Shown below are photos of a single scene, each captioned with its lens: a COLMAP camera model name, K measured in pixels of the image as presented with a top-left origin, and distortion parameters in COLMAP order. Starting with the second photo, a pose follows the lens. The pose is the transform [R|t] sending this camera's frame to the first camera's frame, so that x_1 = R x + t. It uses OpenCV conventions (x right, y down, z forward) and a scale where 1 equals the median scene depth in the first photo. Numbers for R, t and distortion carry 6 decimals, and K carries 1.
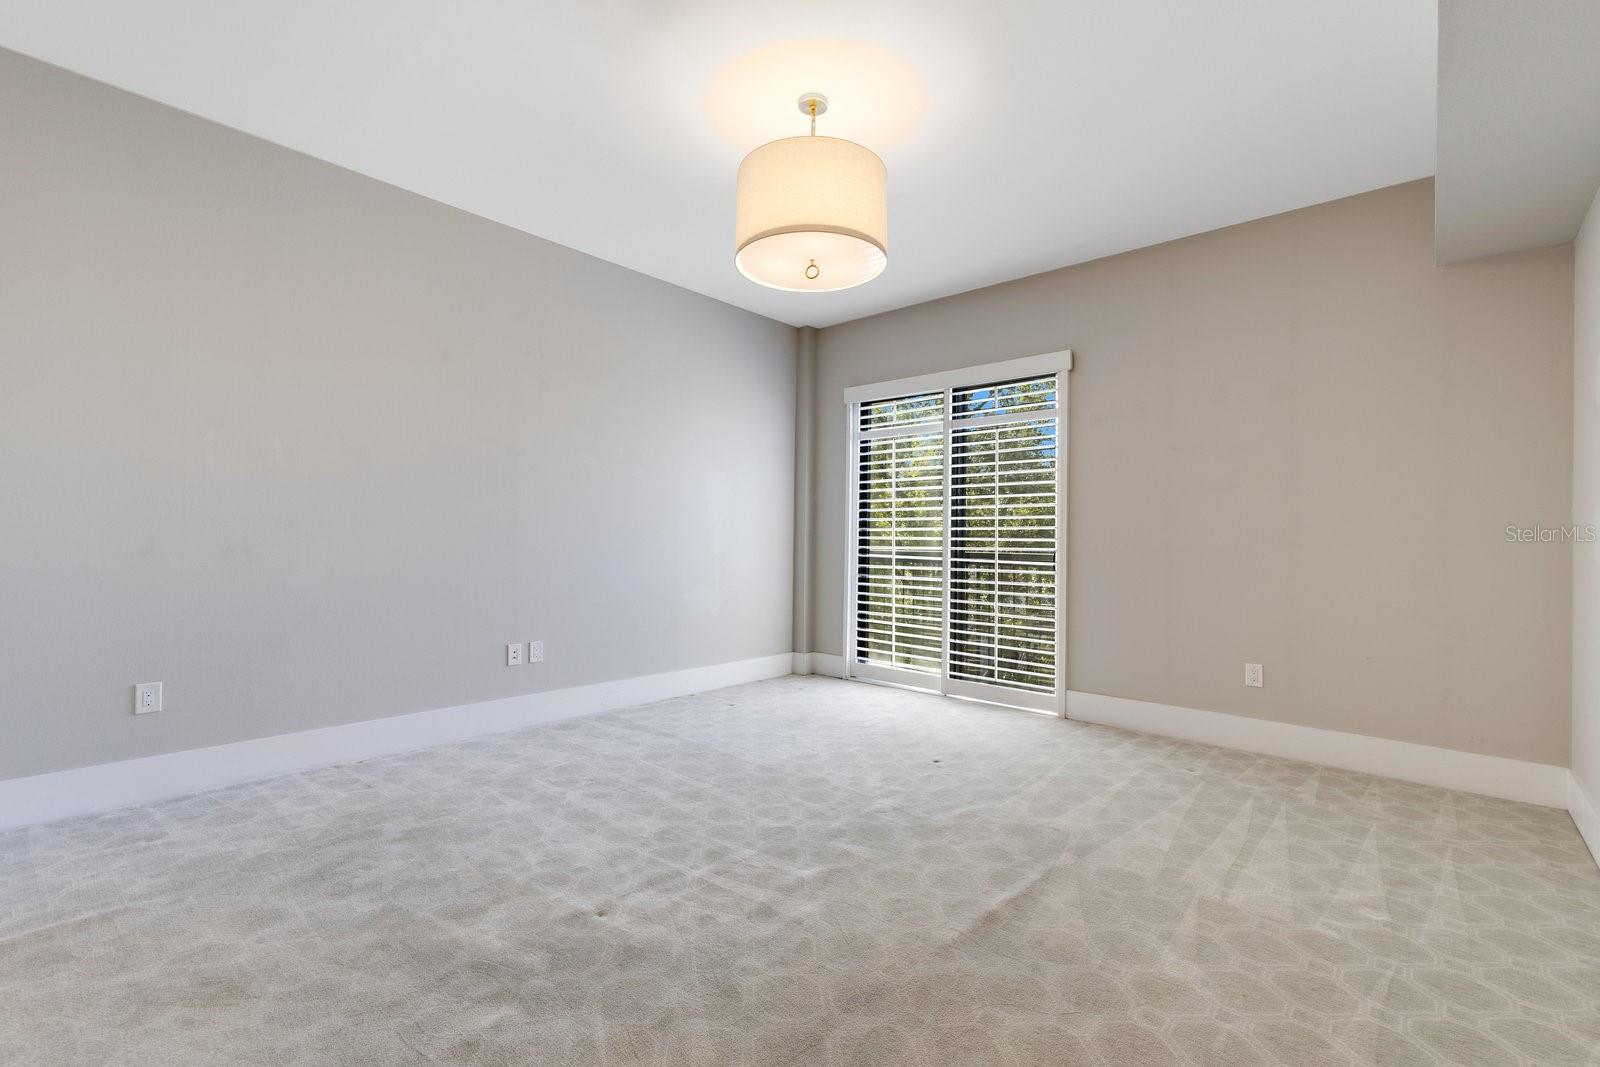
lens RADIAL K [[728.7, 0, 783.8], [0, 728.7, 545.0], [0, 0, 1]] dist [0.001509, -0.000016]
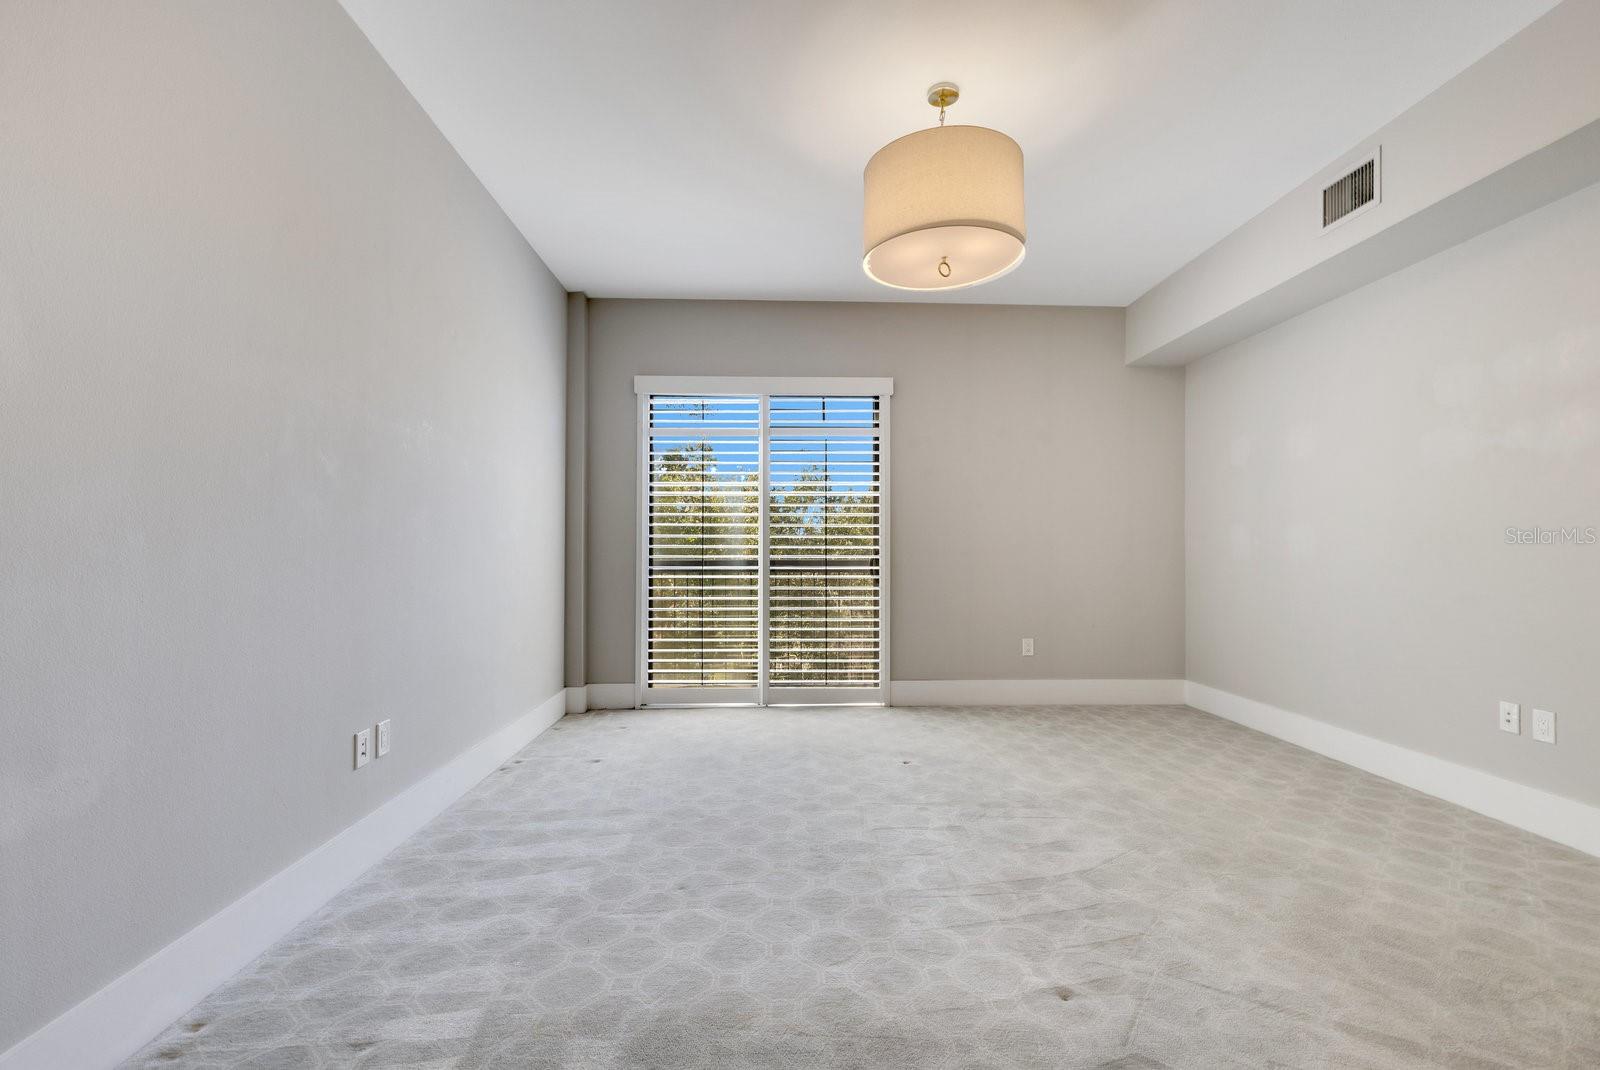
lens RADIAL K [[740.5, 0, 804.6], [0, 740.5, 549.2], [0, 0, 1]] dist [0.002123, 0.000149]
pose [[0.700735, -0.012487, 0.713312, -0.567927], [0.015664, 0.999875, 0.002116, -0.008748], [-0.713250, 0.009691, 0.700843, 0.325899]]
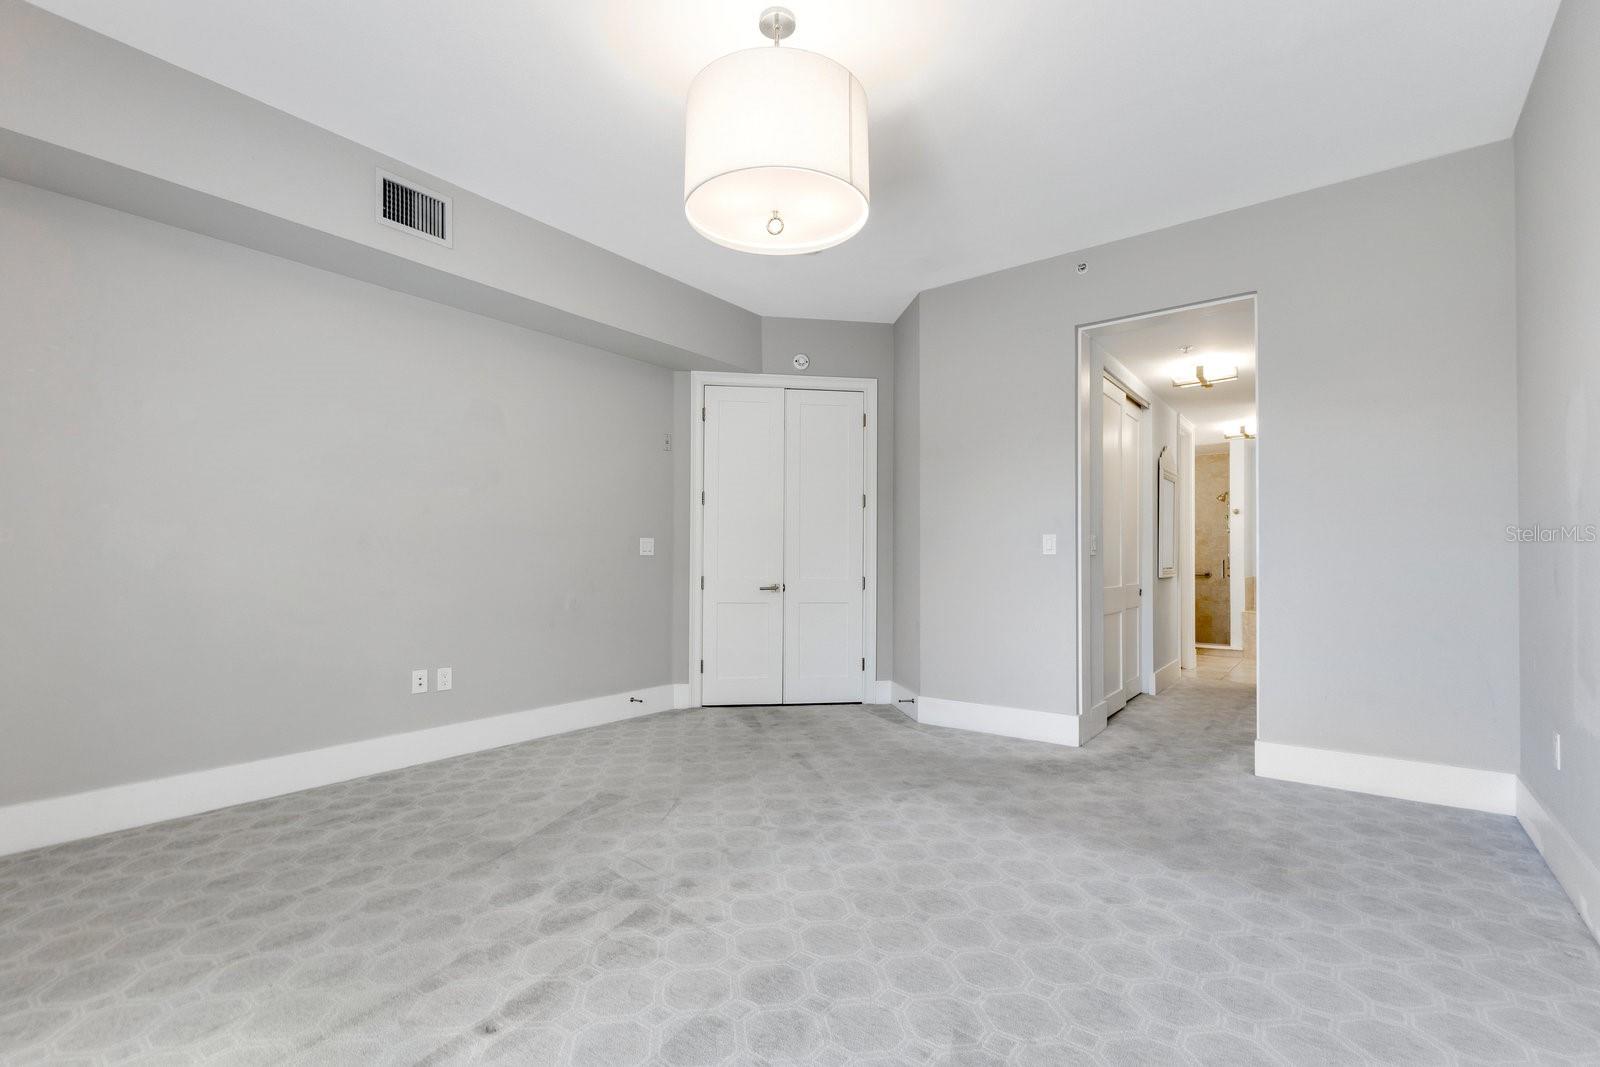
lens RADIAL K [[696.6, 0, 801.7], [0, 696.6, 559.4], [0, 0, 1]] dist [0.000622, 0.000016]
pose [[-0.994983, -0.017762, -0.098452, 0.057811], [-0.018626, 0.999796, 0.007867, -0.001687], [0.098292, 0.009661, -0.995111, 1.292342]]
